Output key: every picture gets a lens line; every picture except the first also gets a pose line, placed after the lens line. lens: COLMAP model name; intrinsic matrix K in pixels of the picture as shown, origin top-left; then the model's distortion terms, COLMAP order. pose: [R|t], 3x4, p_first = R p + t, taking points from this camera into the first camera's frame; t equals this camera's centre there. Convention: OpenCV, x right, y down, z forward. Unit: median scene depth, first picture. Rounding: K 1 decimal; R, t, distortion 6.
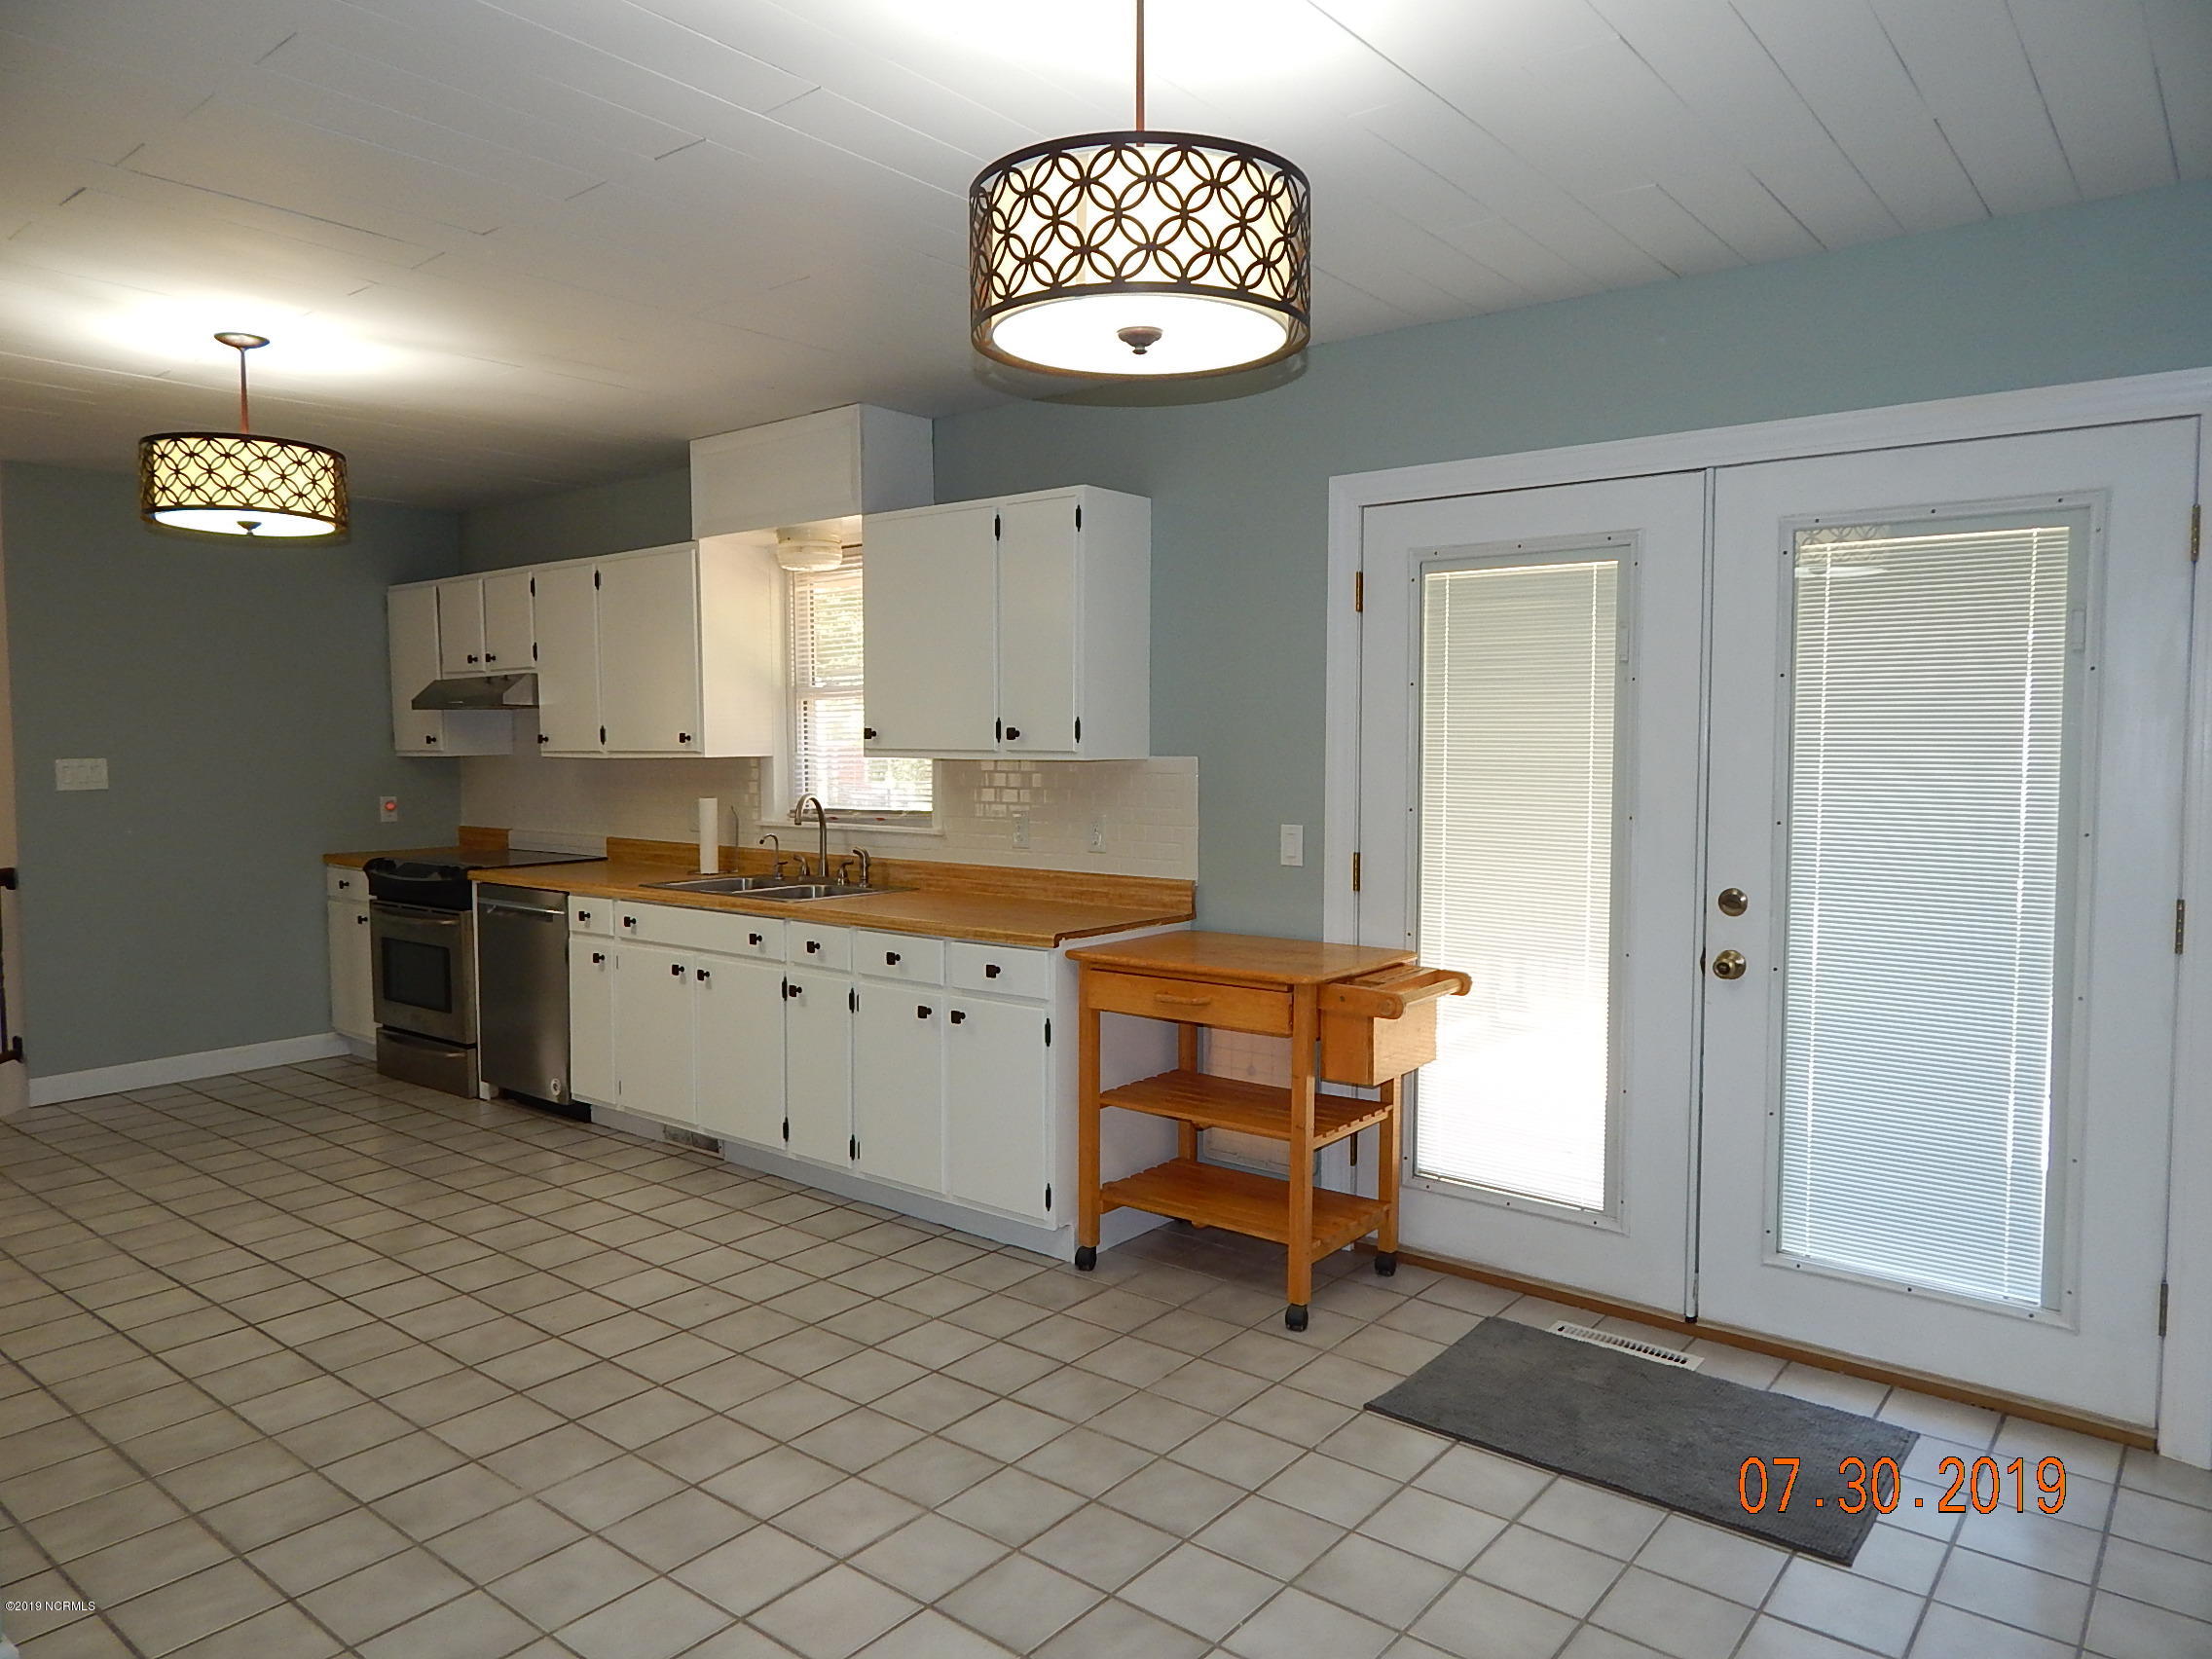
lens RADIAL K [[1456.9, 0, 1102.9], [0, 1456.9, 829.4], [0, 0, 1]] dist [0.005684, -0.012261]
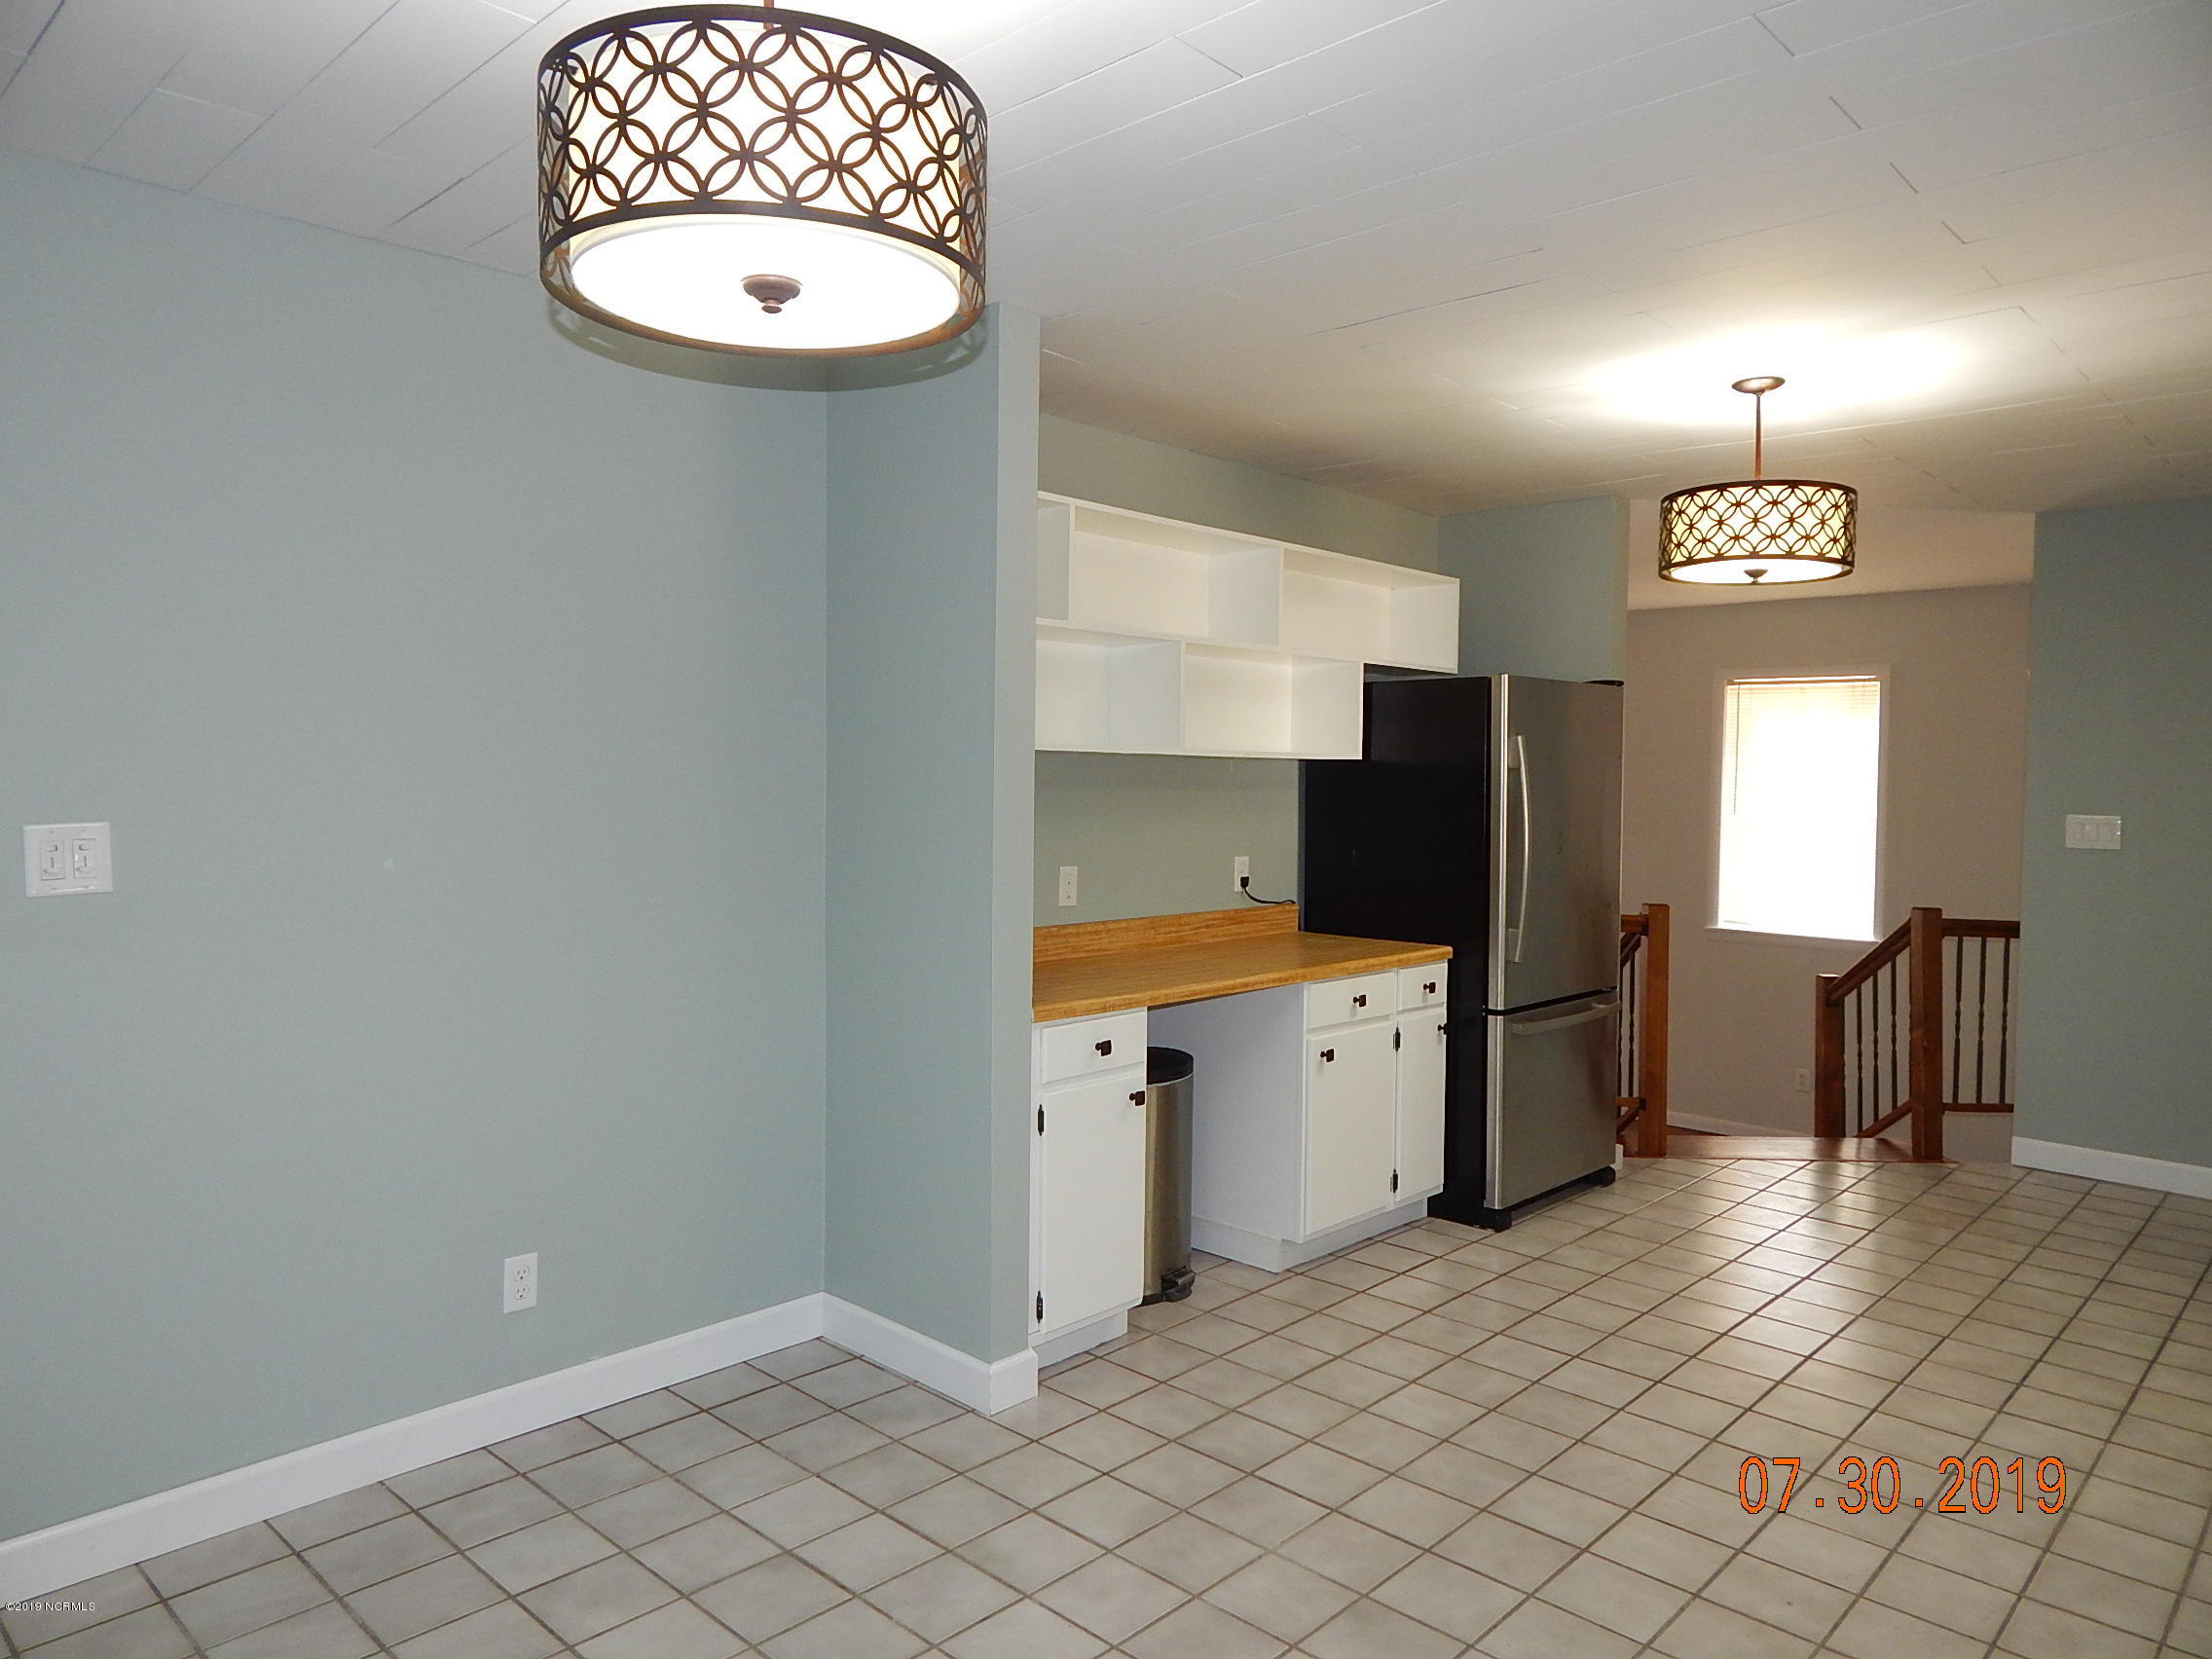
lens RADIAL K [[1456.9, 0, 1105.8], [0, 1456.9, 812.0], [0, 0, 1]] dist [0.005684, -0.012261]
pose [[-0.071670, 0.035999, -0.996779, 0.422318], [-0.083200, 0.995650, 0.041940, -0.055515], [0.993952, 0.085937, -0.068364, 0.654531]]
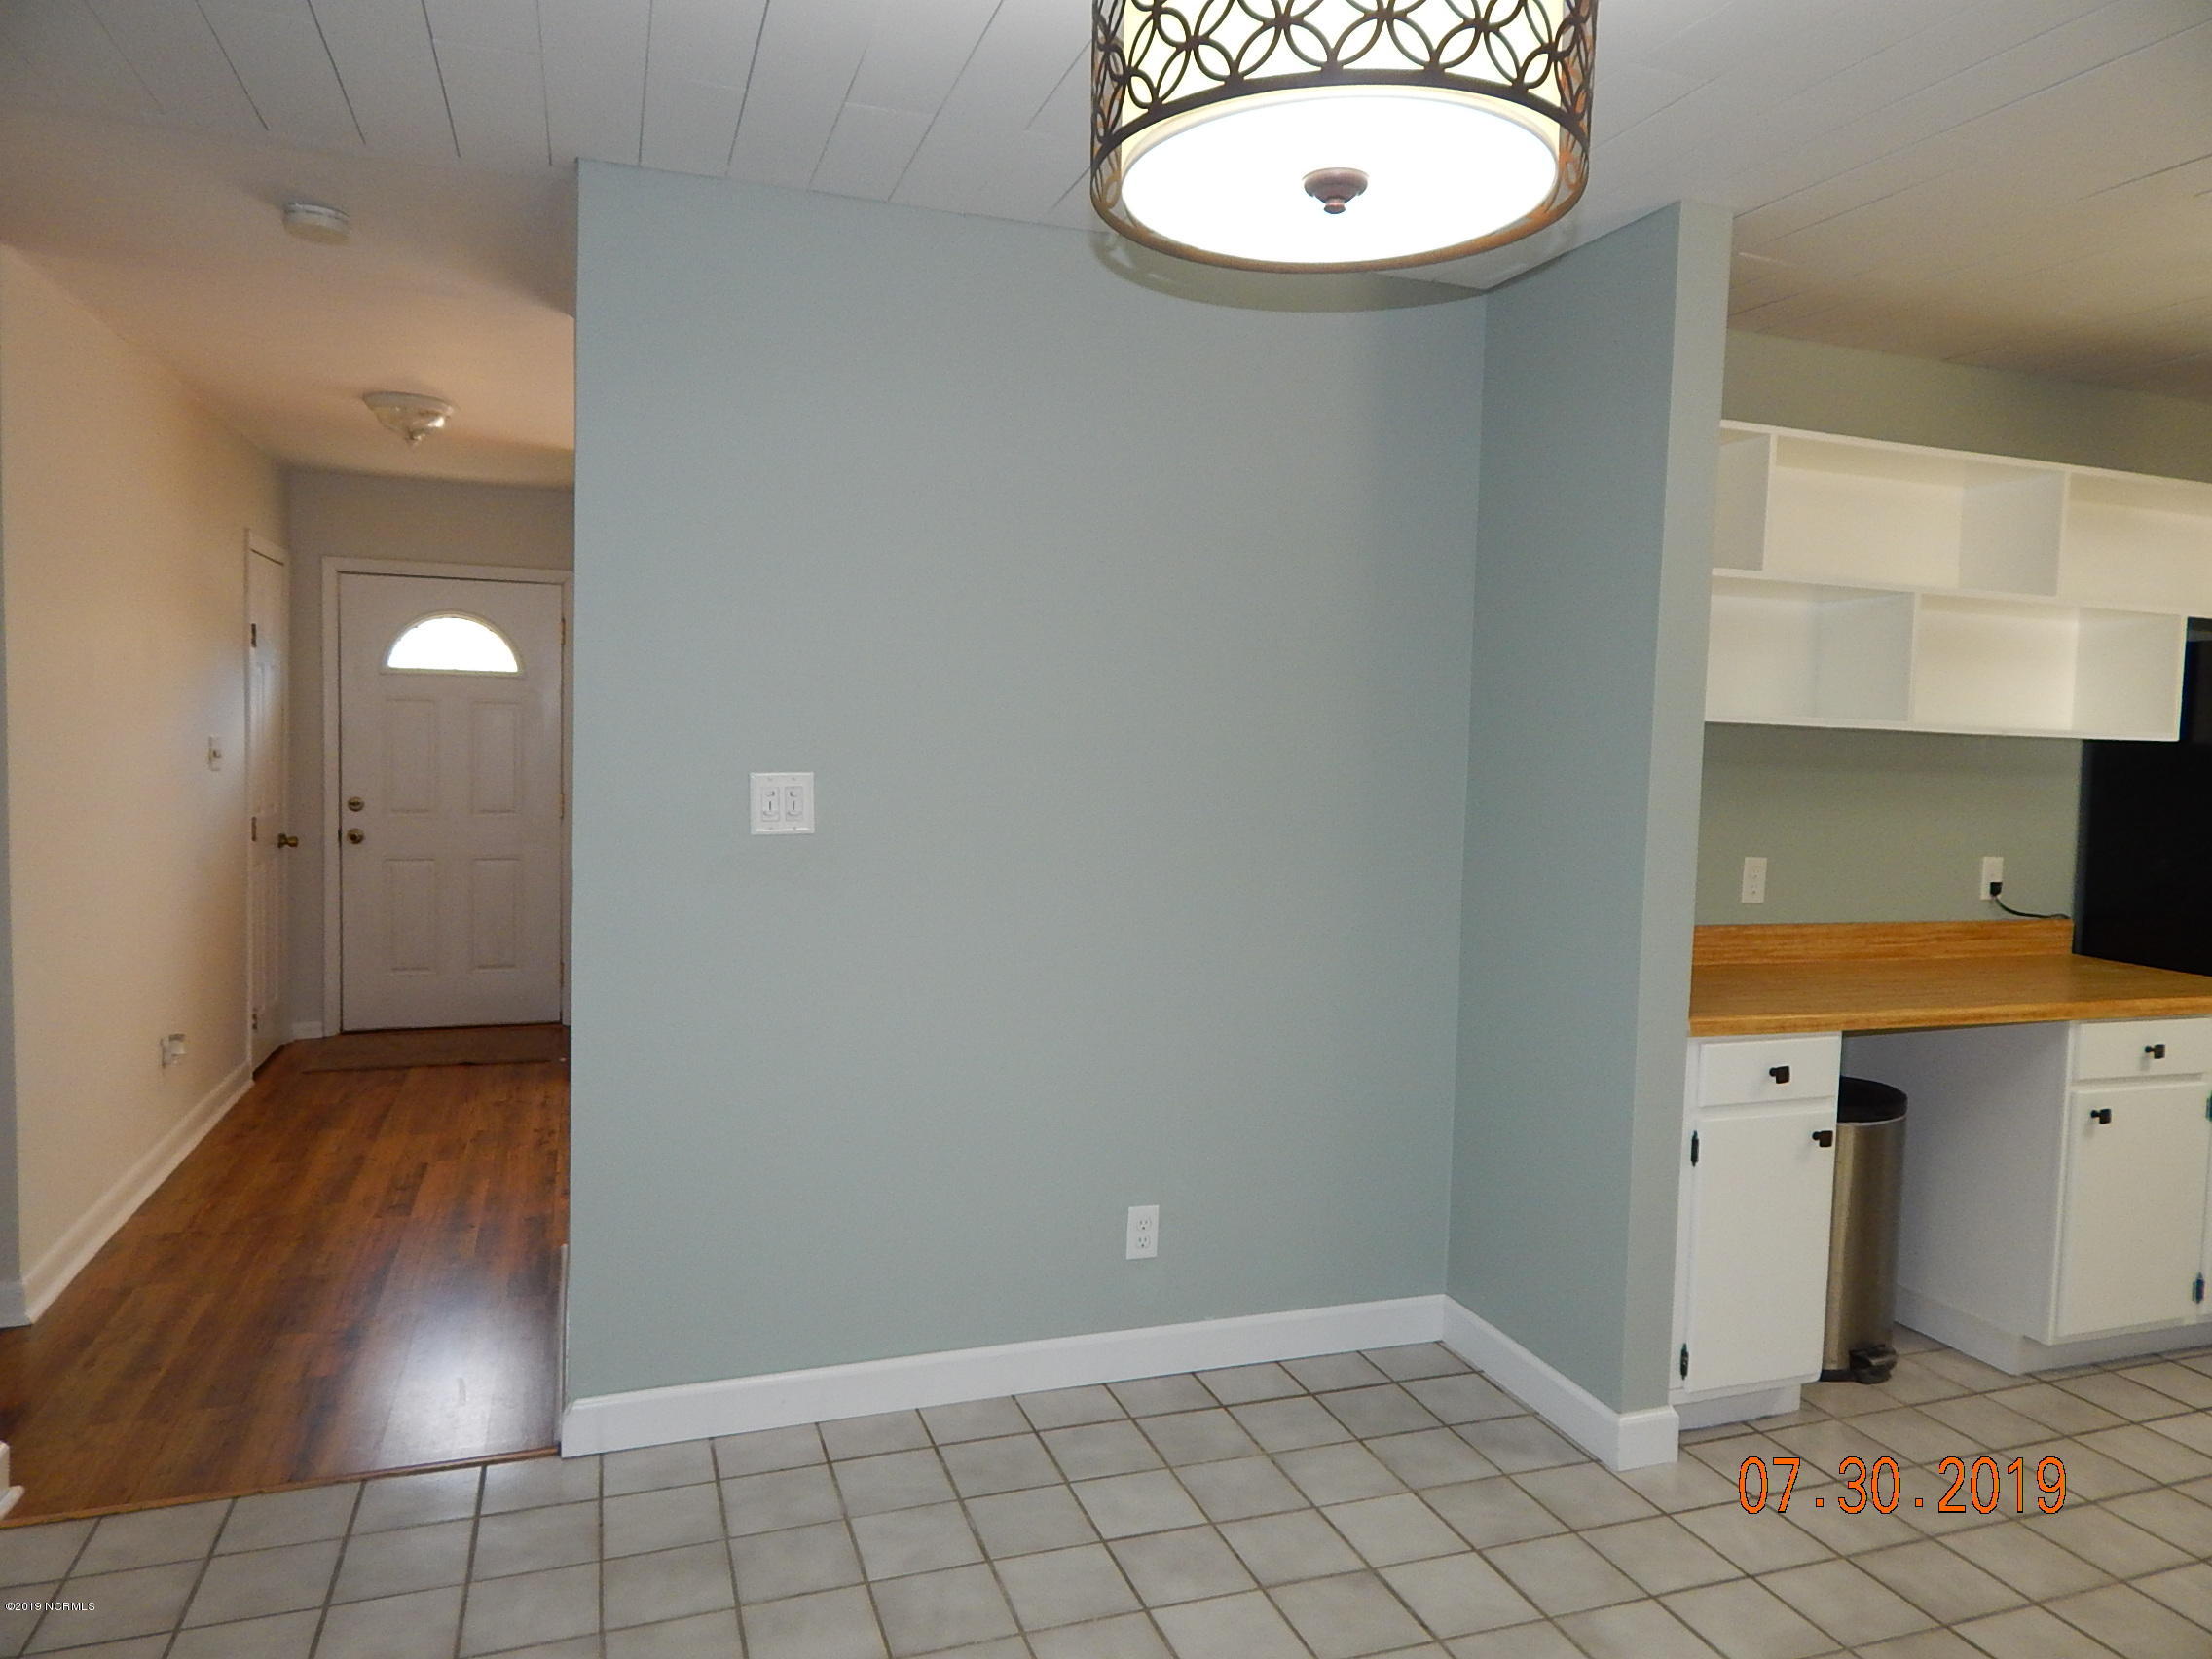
lens RADIAL K [[1456.9, 0, 1109.9], [0, 1456.9, 808.1], [0, 0, 1]] dist [0.005684, -0.012261]
pose [[-0.515144, 0.039448, -0.856195, 0.358368], [-0.088464, 0.991158, 0.098892, -0.055273], [0.852526, 0.126686, -0.507099, 0.675178]]
